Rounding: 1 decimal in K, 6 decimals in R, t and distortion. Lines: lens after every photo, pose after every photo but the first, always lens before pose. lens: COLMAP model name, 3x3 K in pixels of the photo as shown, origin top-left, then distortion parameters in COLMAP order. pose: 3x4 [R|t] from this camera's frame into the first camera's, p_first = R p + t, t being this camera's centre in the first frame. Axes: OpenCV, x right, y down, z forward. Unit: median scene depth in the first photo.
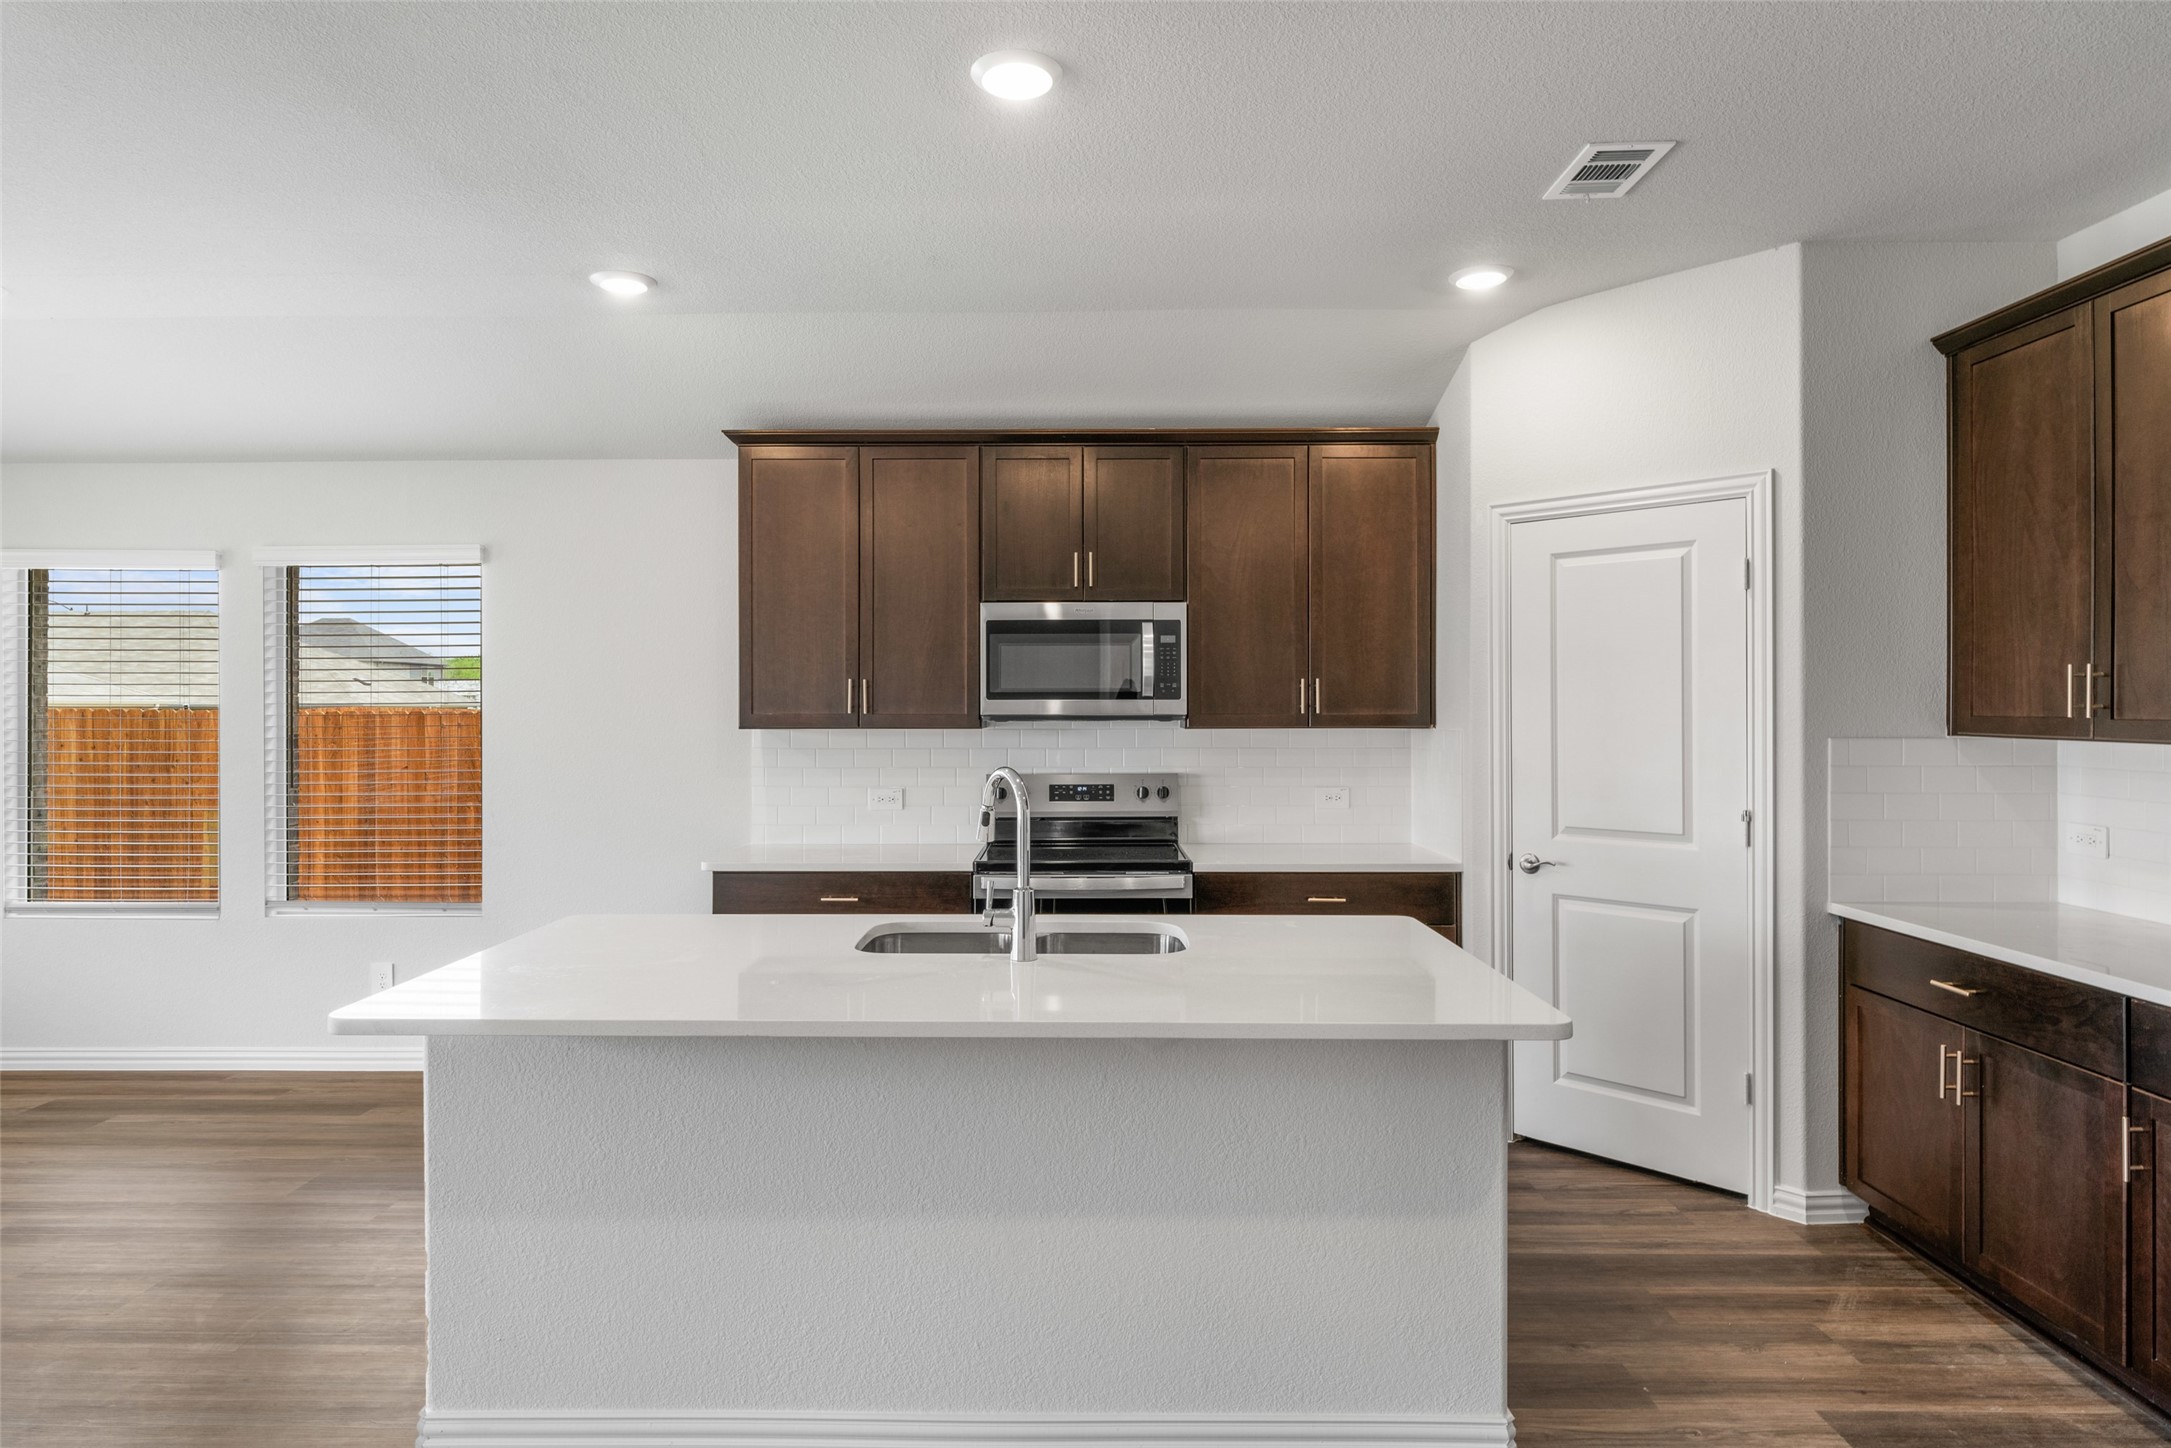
lens RADIAL K [[1222.6, 0, 1073.6], [0, 1222.6, 708.5], [0, 0, 1]] dist [-0.000820, -0.000173]
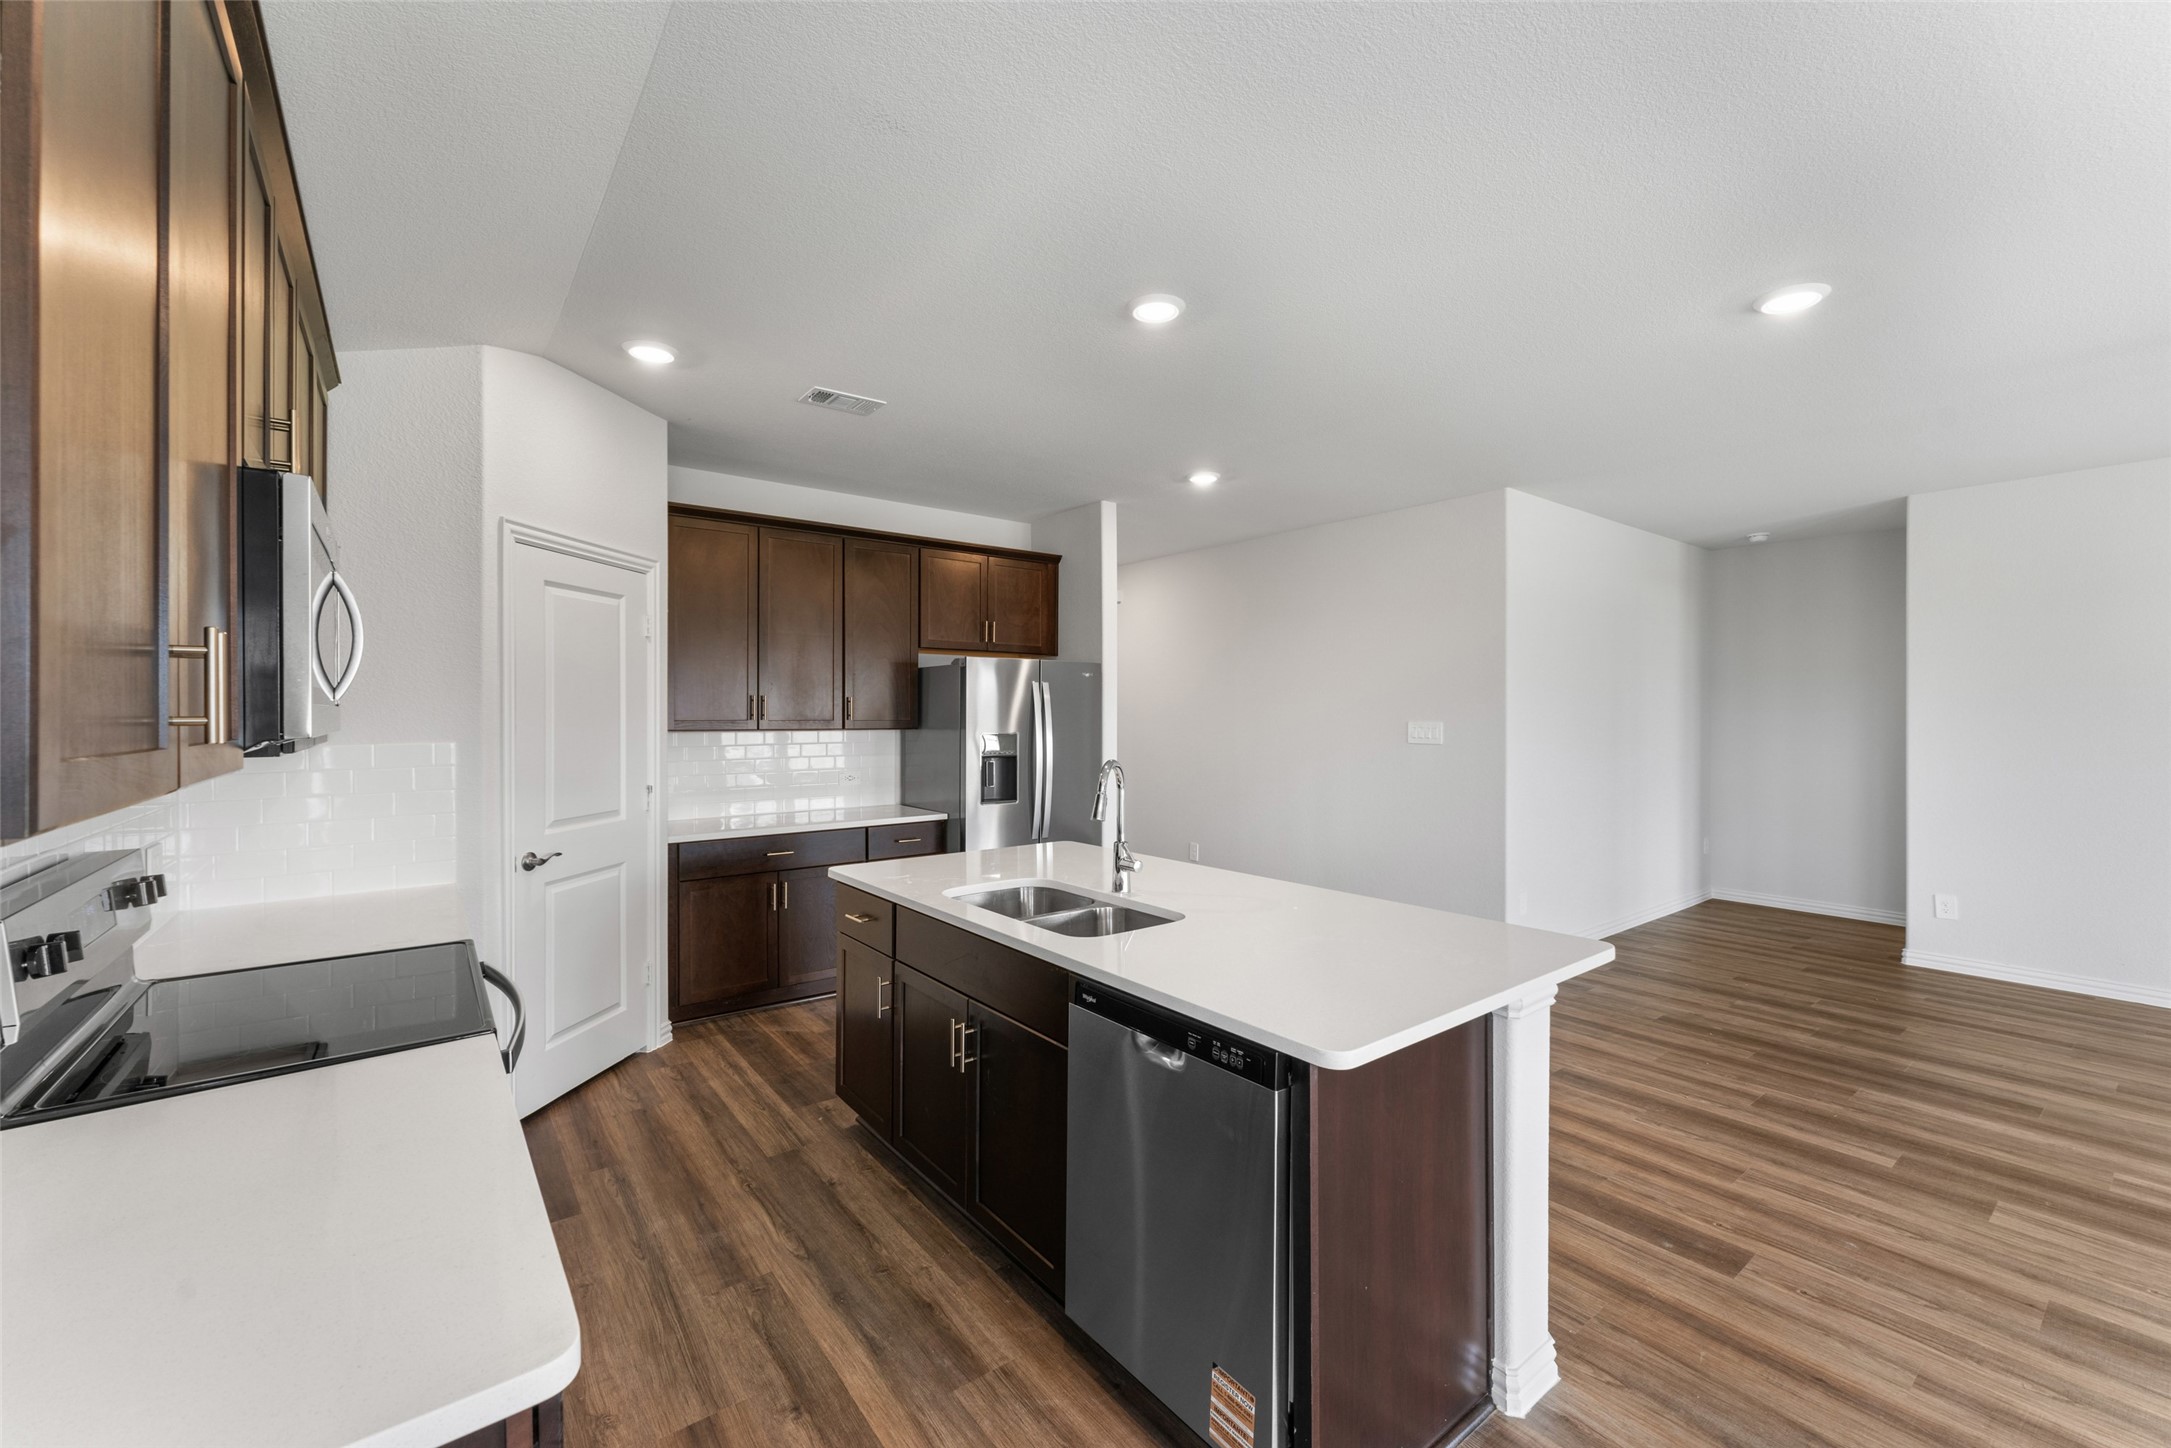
lens RADIAL K [[864.2, 0, 1083.1], [0, 864.2, 728.7], [0, 0, 1]] dist [0.001278, -0.000179]
pose [[-0.614796, -0.012834, 0.788582, -0.480817], [0.001835, 0.999842, 0.017703, -0.002954], [-0.788684, 0.012331, -0.614675, 0.984541]]
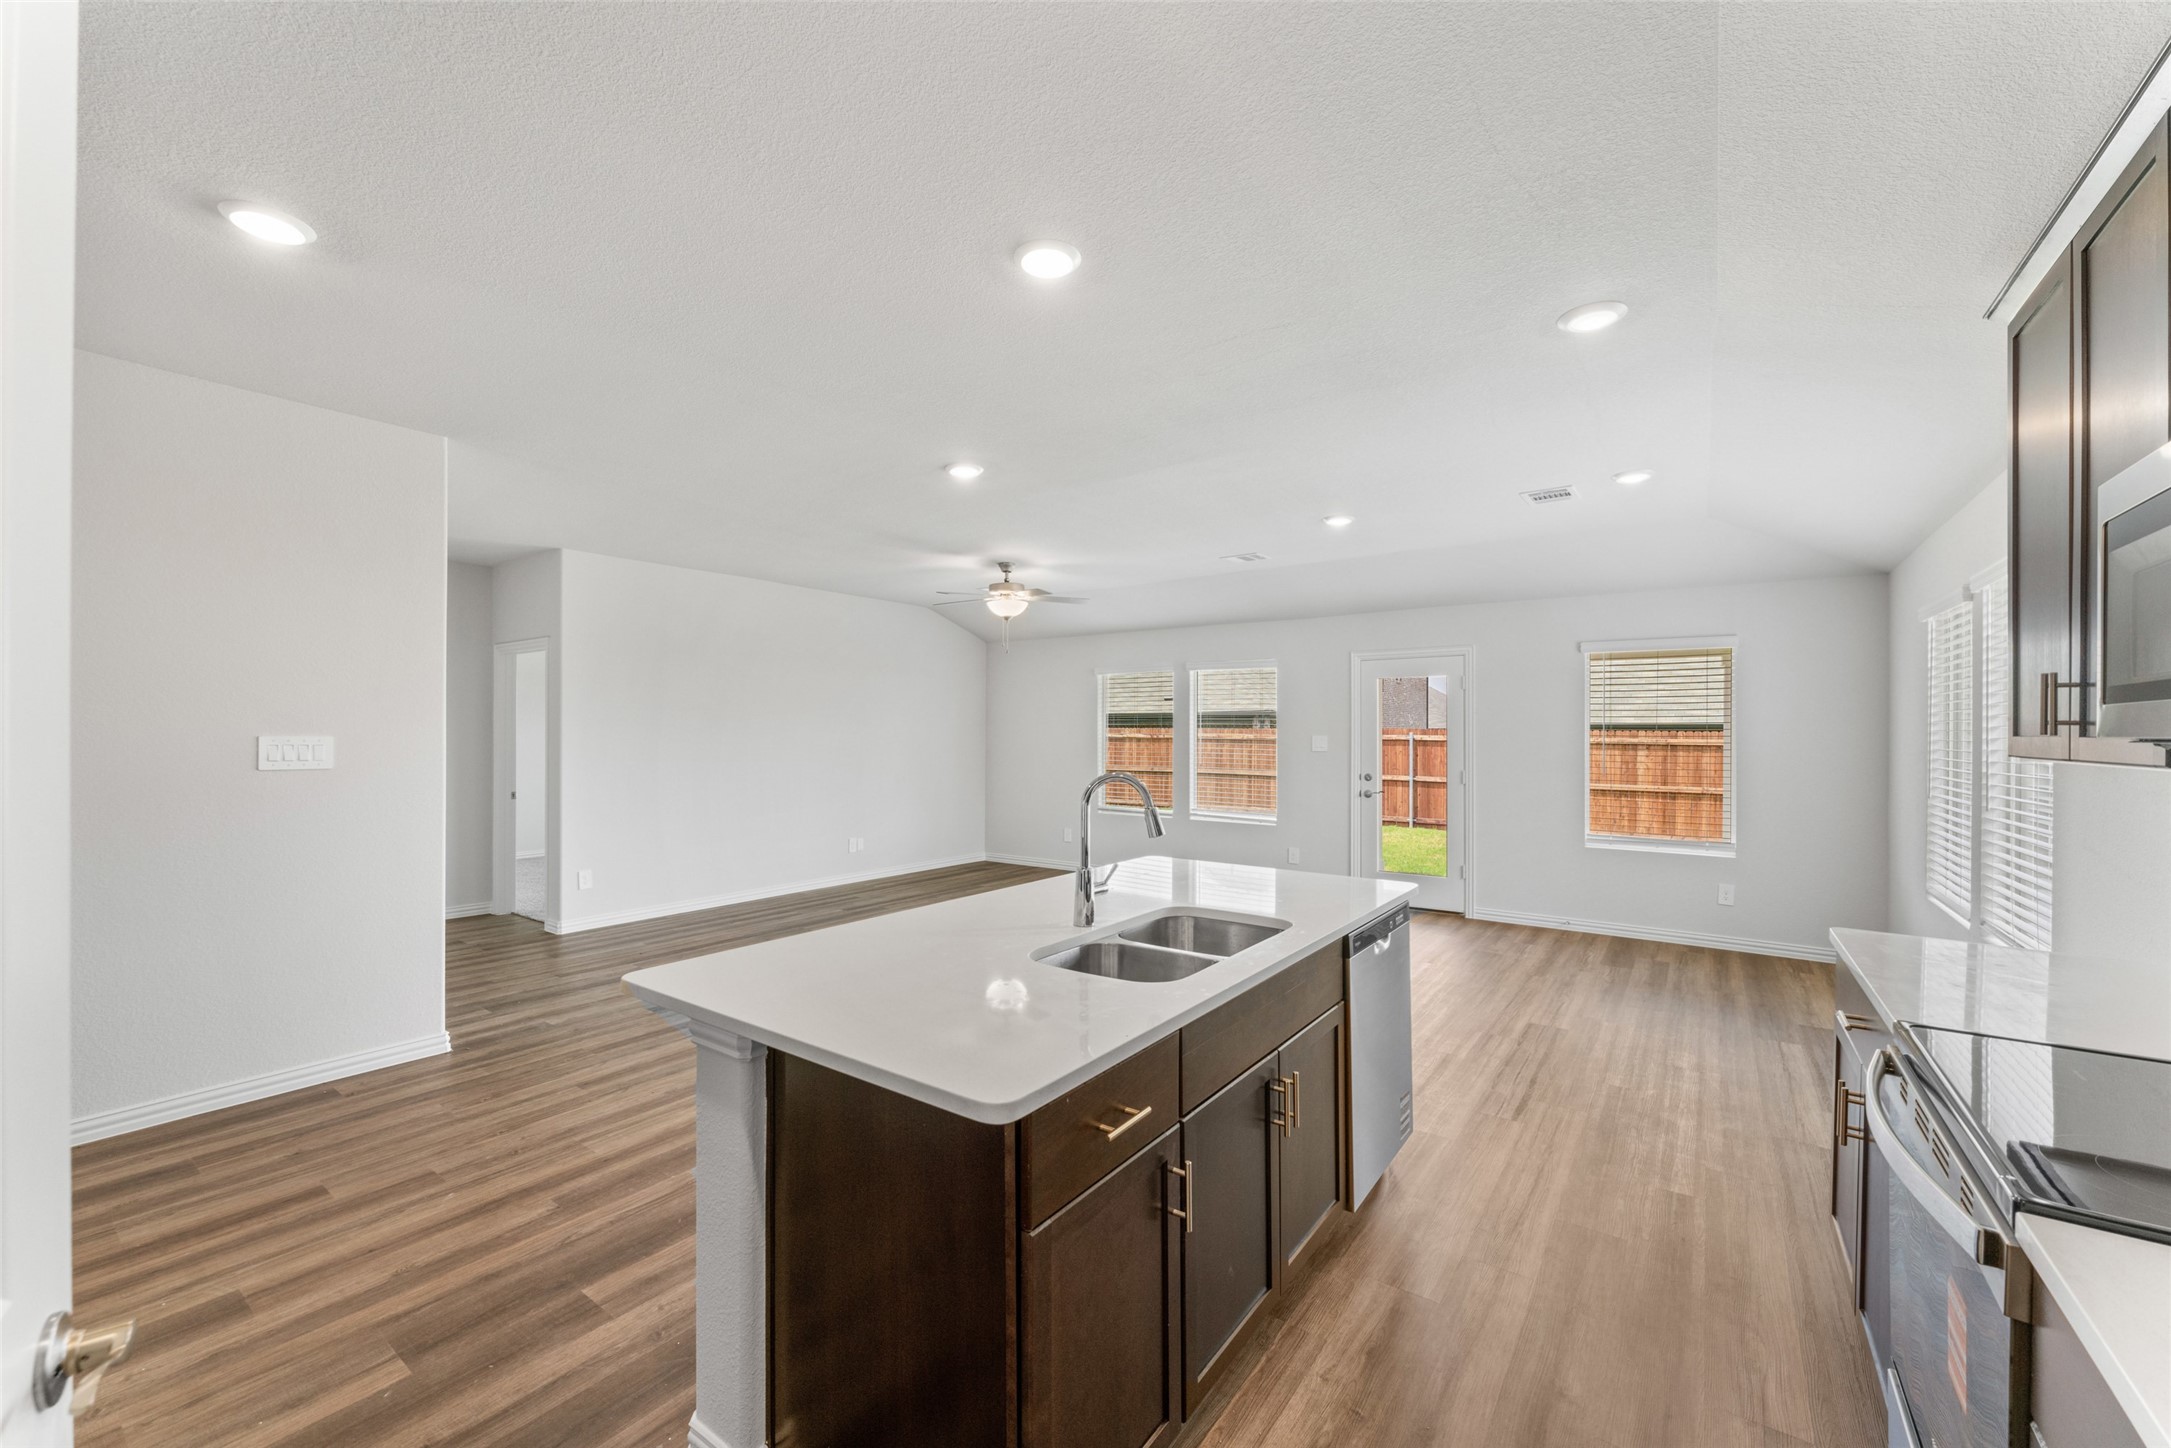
lens RADIAL K [[864.2, 0, 1080.3], [0, 864.2, 718.5], [0, 0, 1]] dist [0.001278, -0.000179]
pose [[-0.579635, -0.014952, -0.814739, 0.410364], [-0.004828, 0.999877, -0.014914, 0.003599], [0.814862, -0.004711, -0.579636, 0.899836]]
